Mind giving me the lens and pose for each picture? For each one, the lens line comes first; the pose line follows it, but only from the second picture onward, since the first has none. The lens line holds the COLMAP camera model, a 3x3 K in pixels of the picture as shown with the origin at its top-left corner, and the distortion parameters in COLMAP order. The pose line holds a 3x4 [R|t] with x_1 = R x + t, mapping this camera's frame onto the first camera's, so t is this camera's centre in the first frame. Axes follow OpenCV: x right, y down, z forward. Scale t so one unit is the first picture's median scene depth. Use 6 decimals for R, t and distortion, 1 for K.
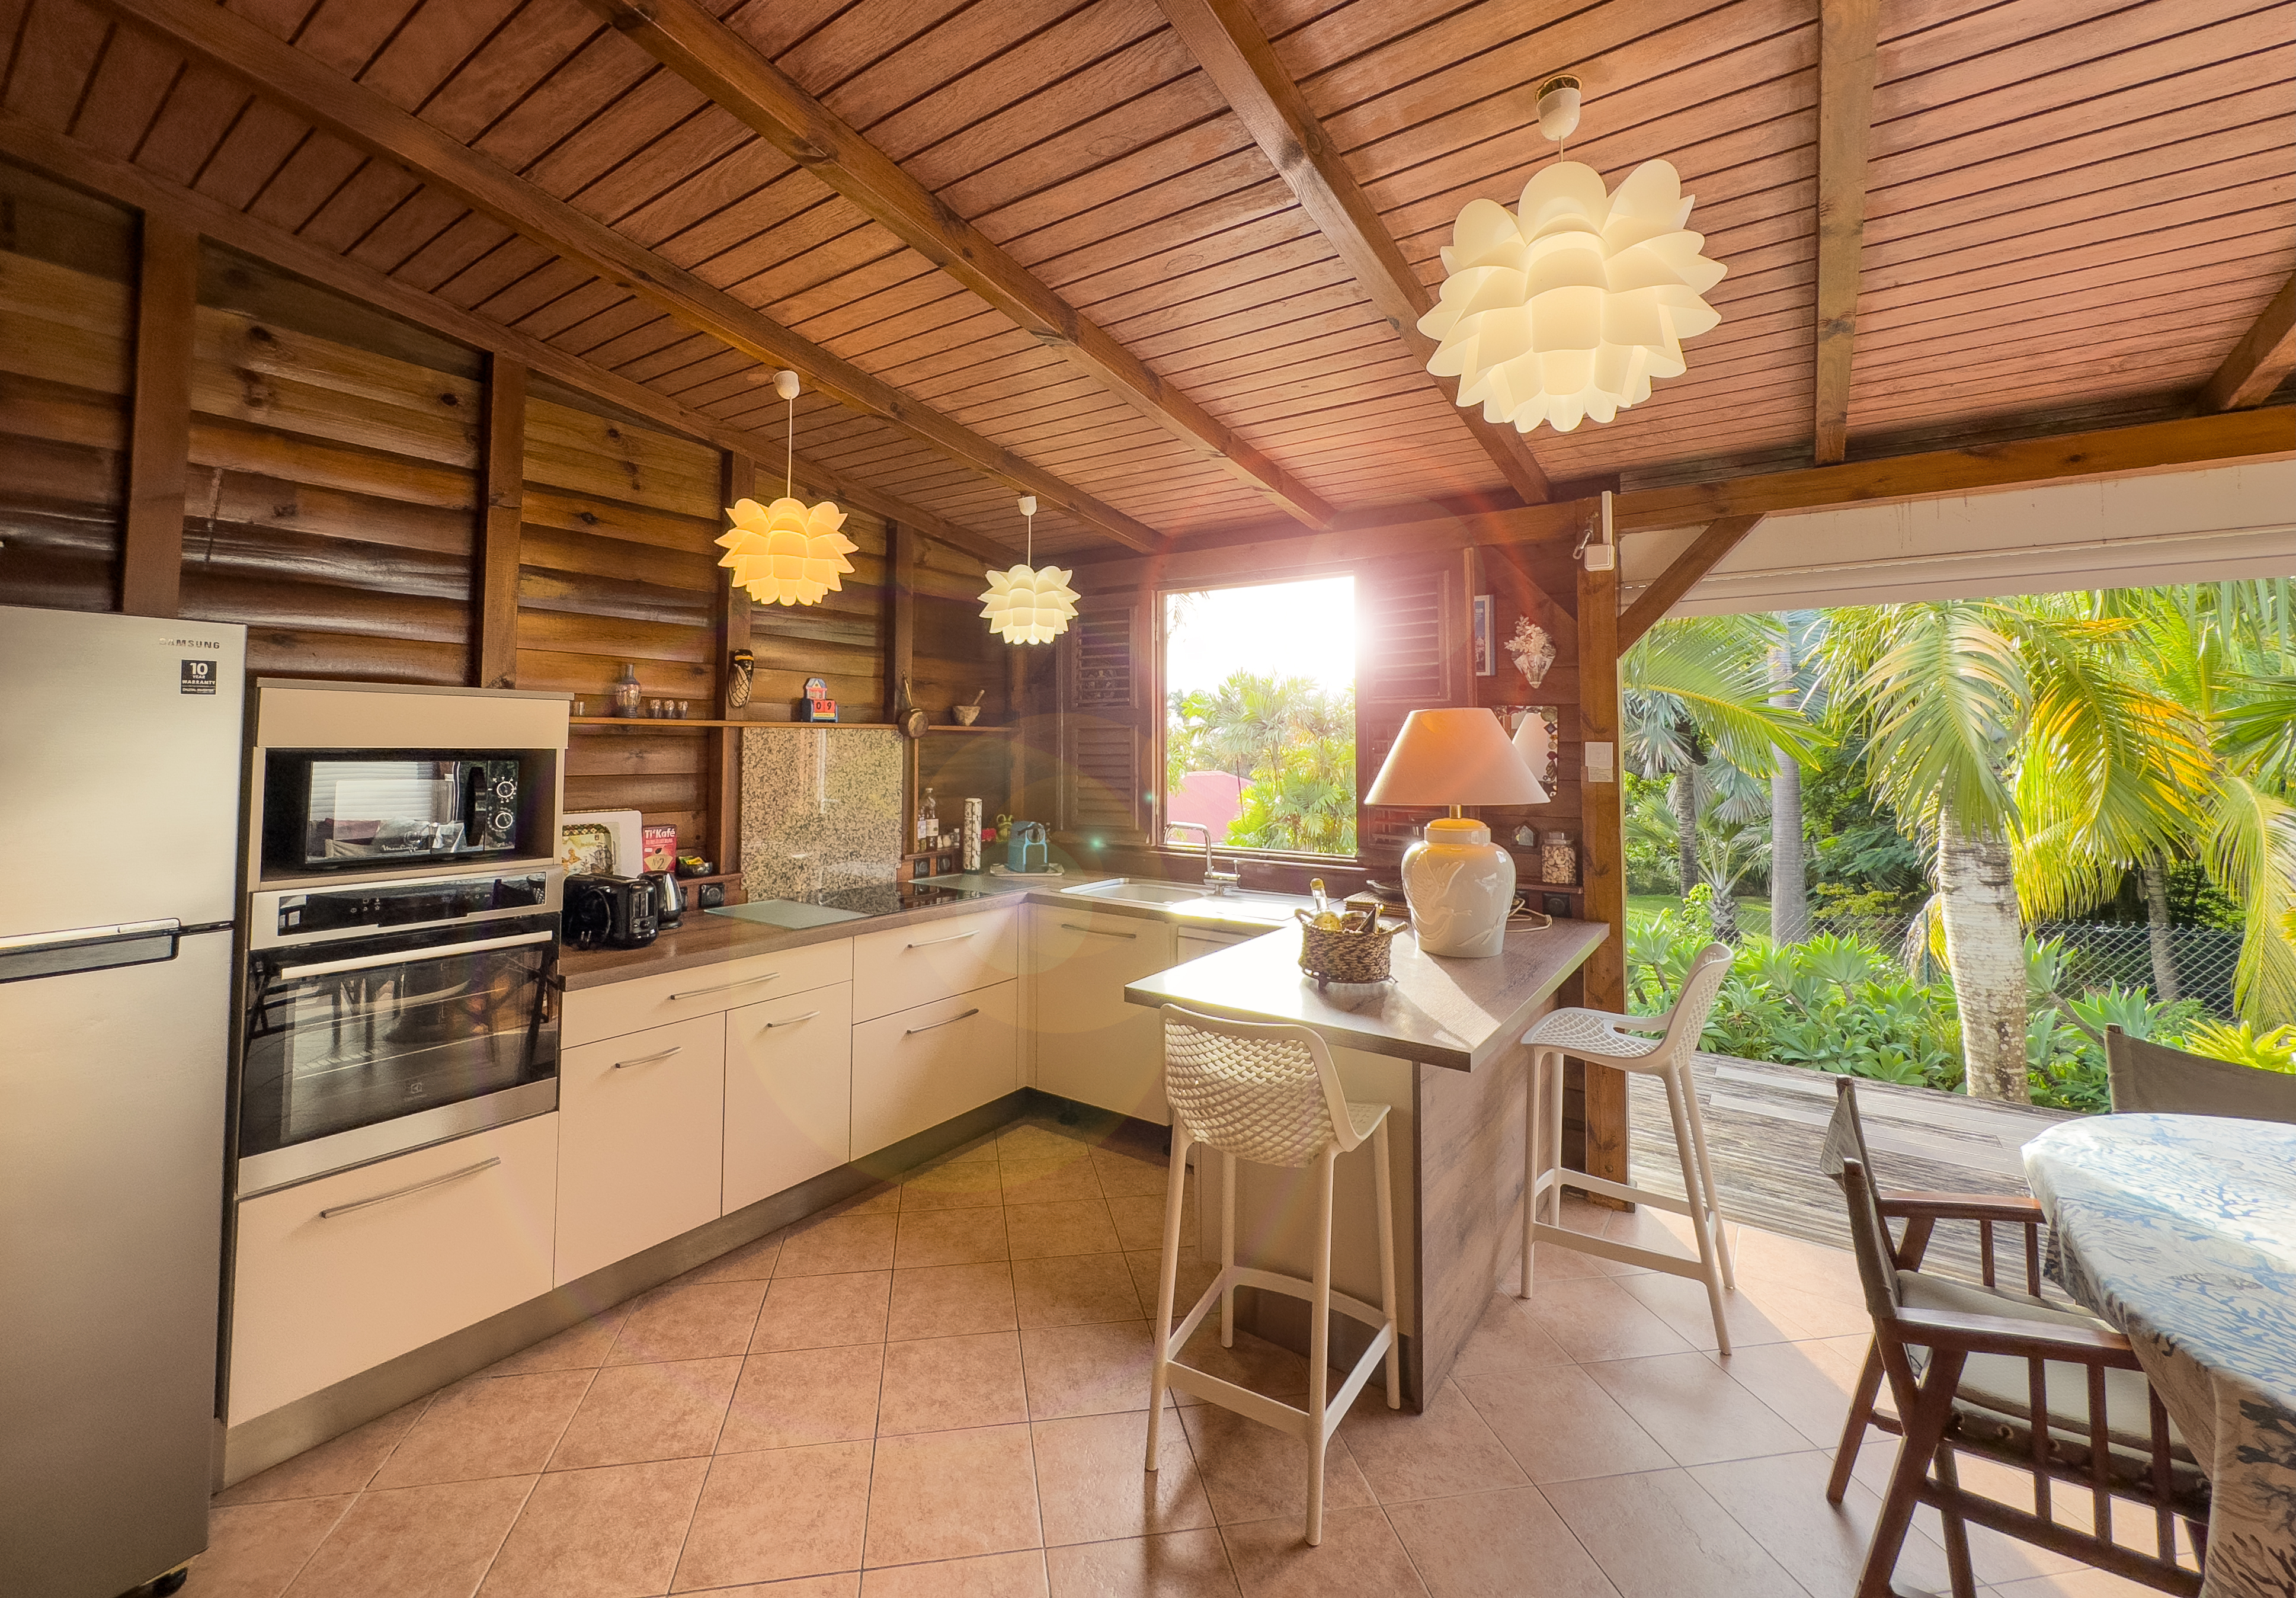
lens RADIAL K [[948.9, 0, 1100.5], [0, 948.9, 701.7], [0, 0, 1]] dist [-0.000917, 0.000021]
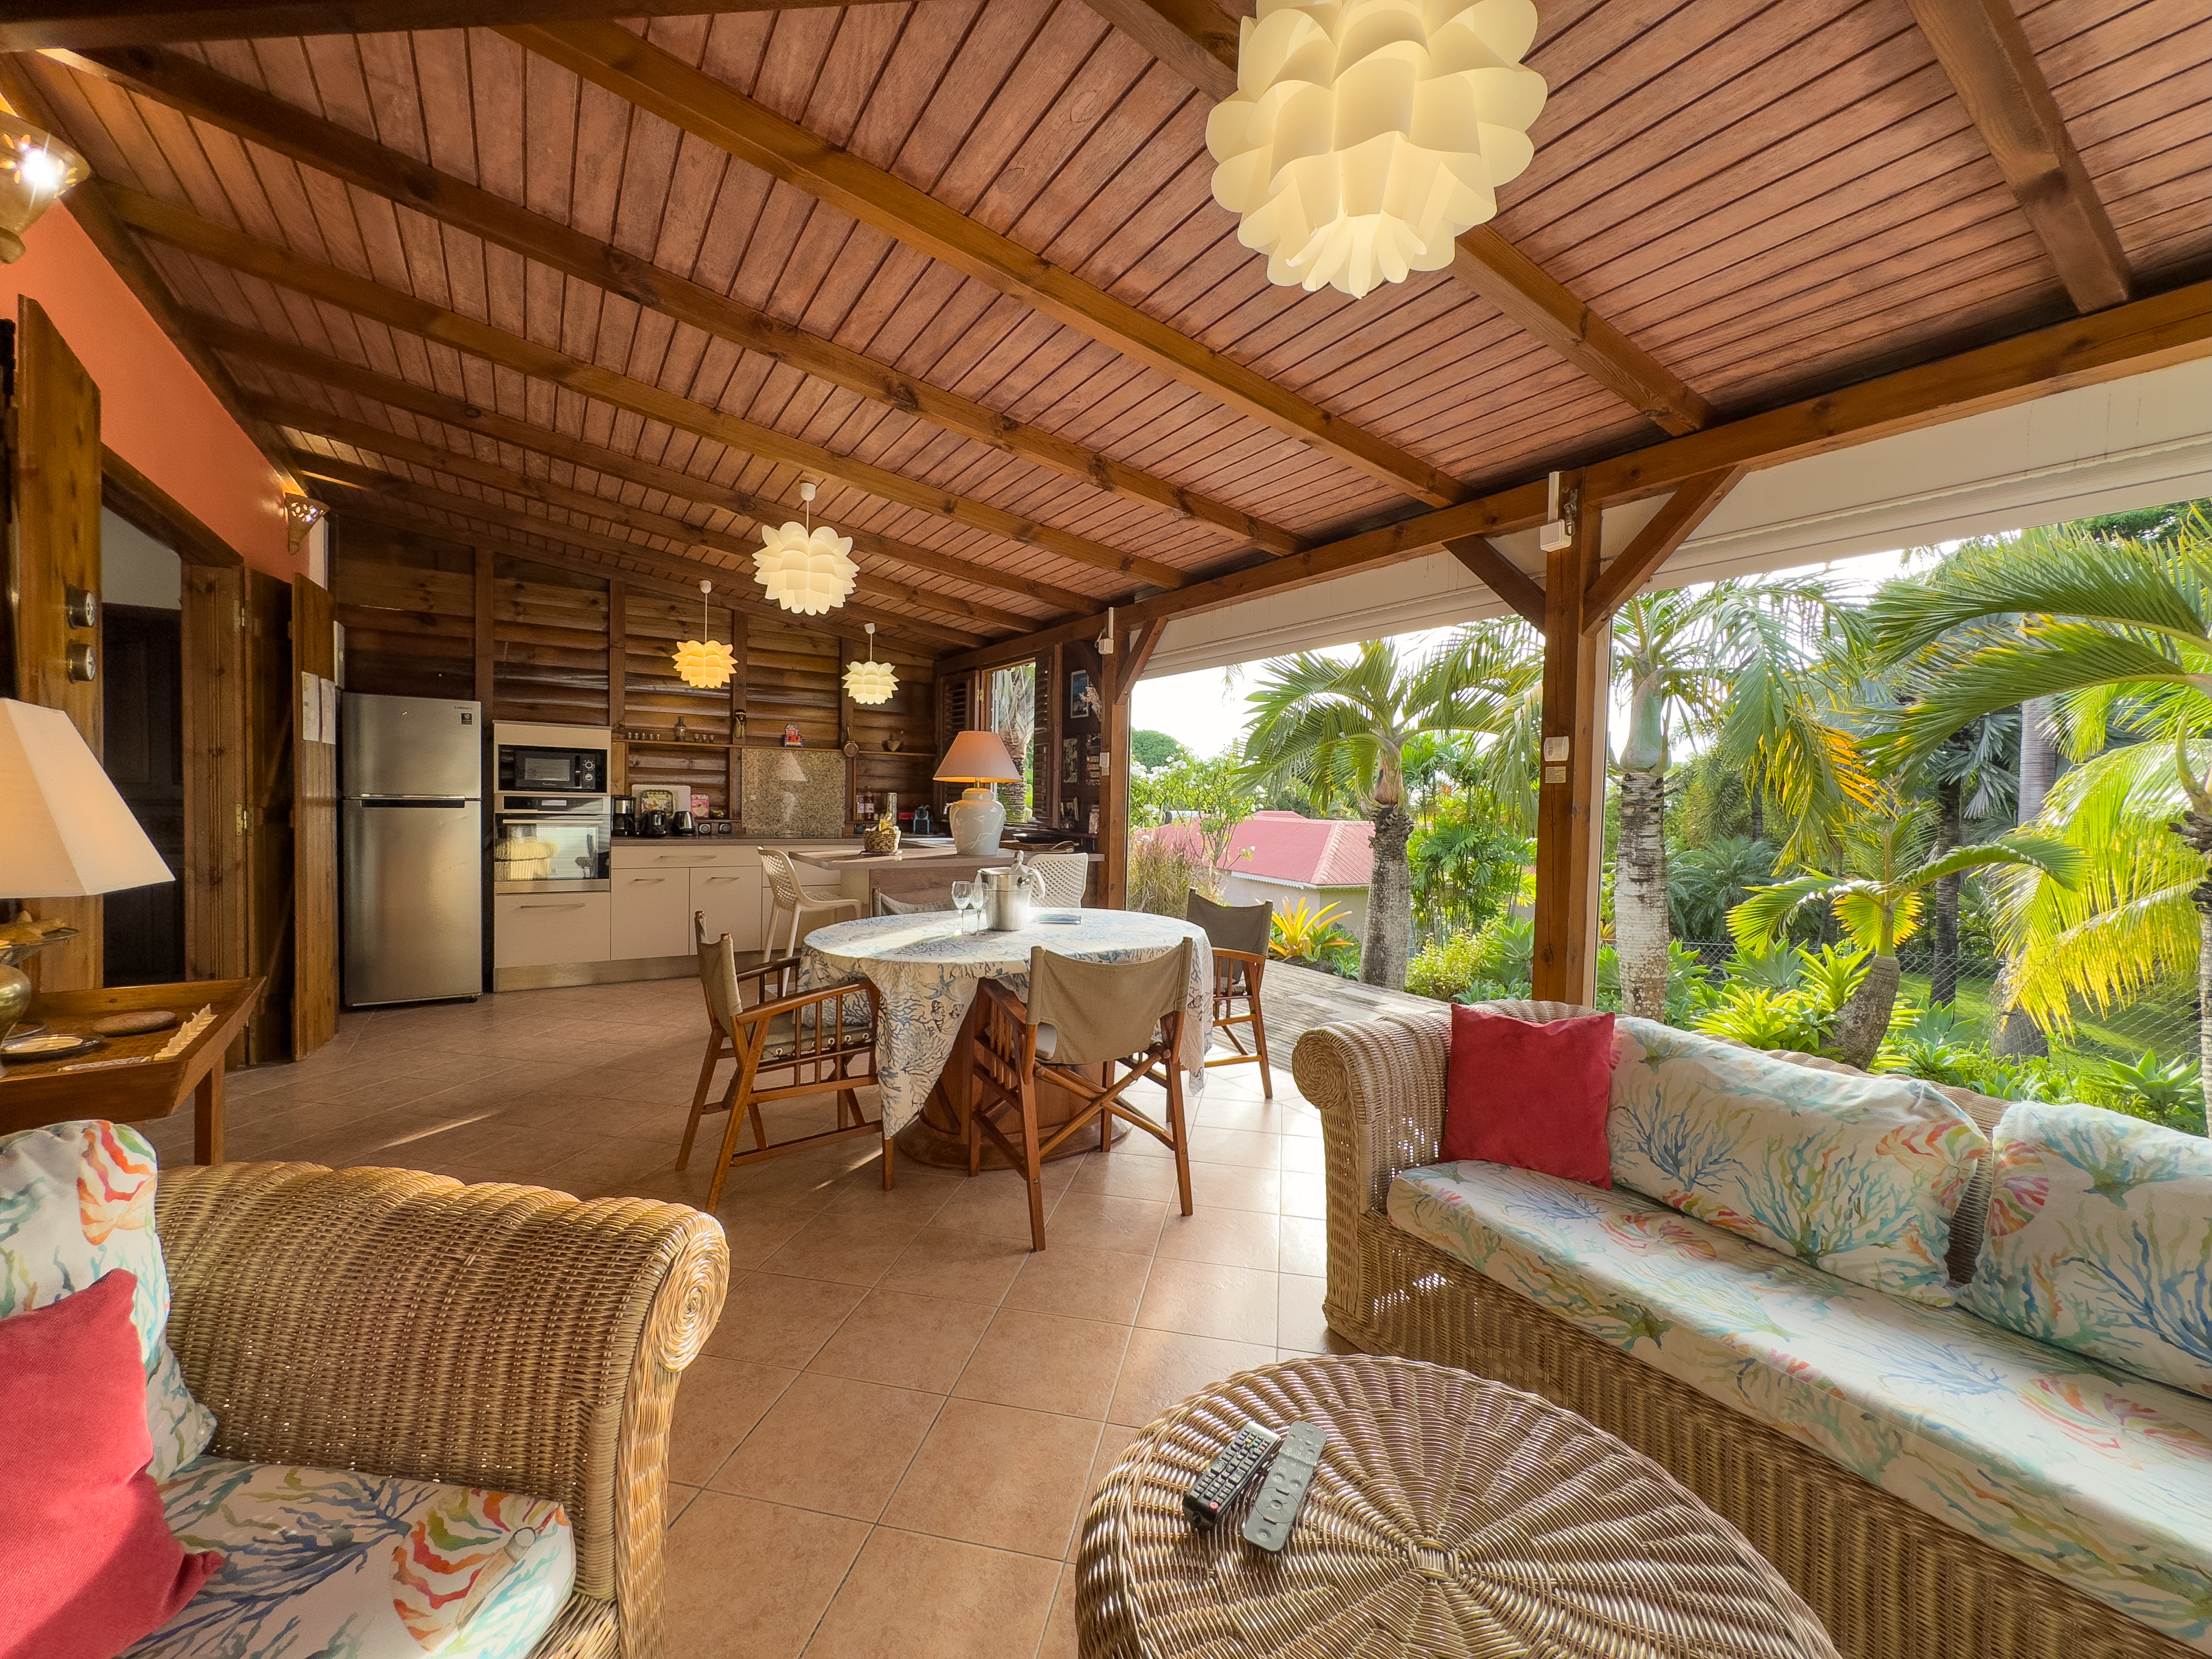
lens RADIAL K [[885.3, 0, 1106.0], [0, 885.3, 829.5], [0, 0, 1]] dist [0.000854, 0.000155]
pose [[0.935422, 0.029059, -0.352338, 1.105785], [-0.002345, 0.997104, 0.076009, 0.059467], [0.353527, -0.070274, 0.932781, -0.540016]]
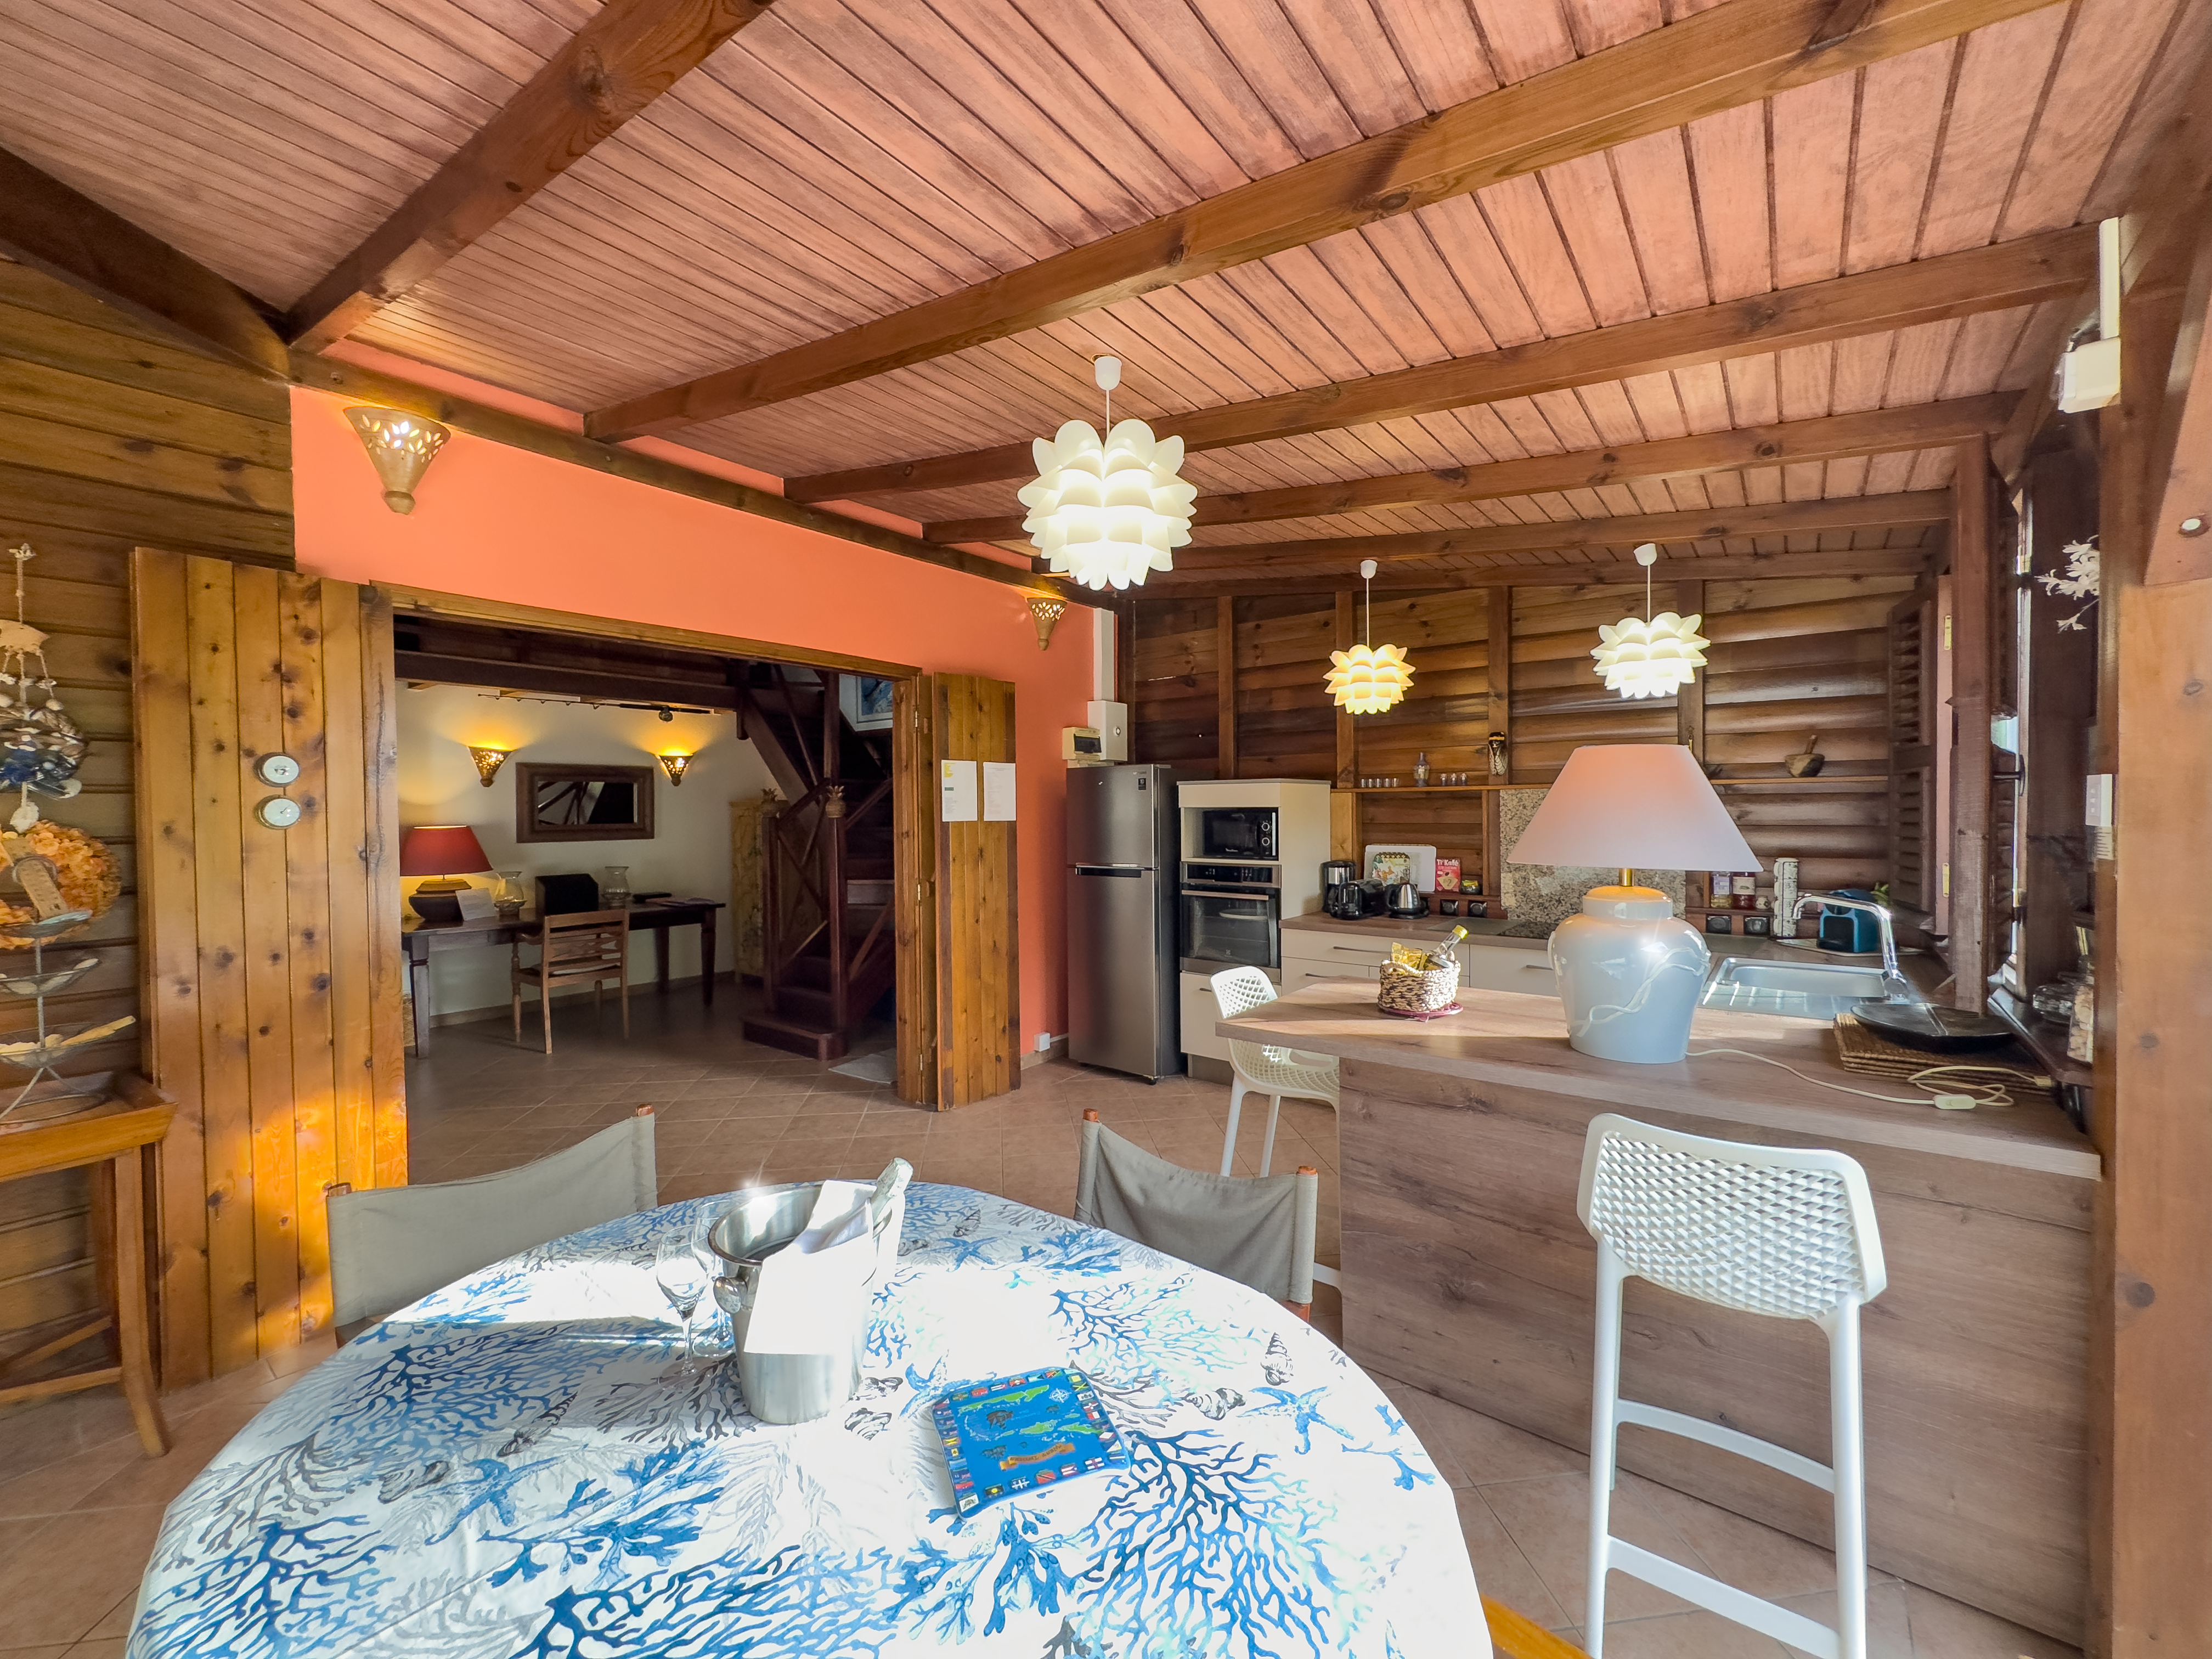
lens RADIAL K [[885.3, 0, 1106.0], [0, 885.3, 829.5], [0, 0, 1]] dist [0.000854, 0.000155]
pose [[-0.029691, 0.017161, -0.999412, 0.974385], [0.056745, 0.998269, 0.015456, 0.035095], [0.997947, -0.056252, -0.030613, 0.517461]]
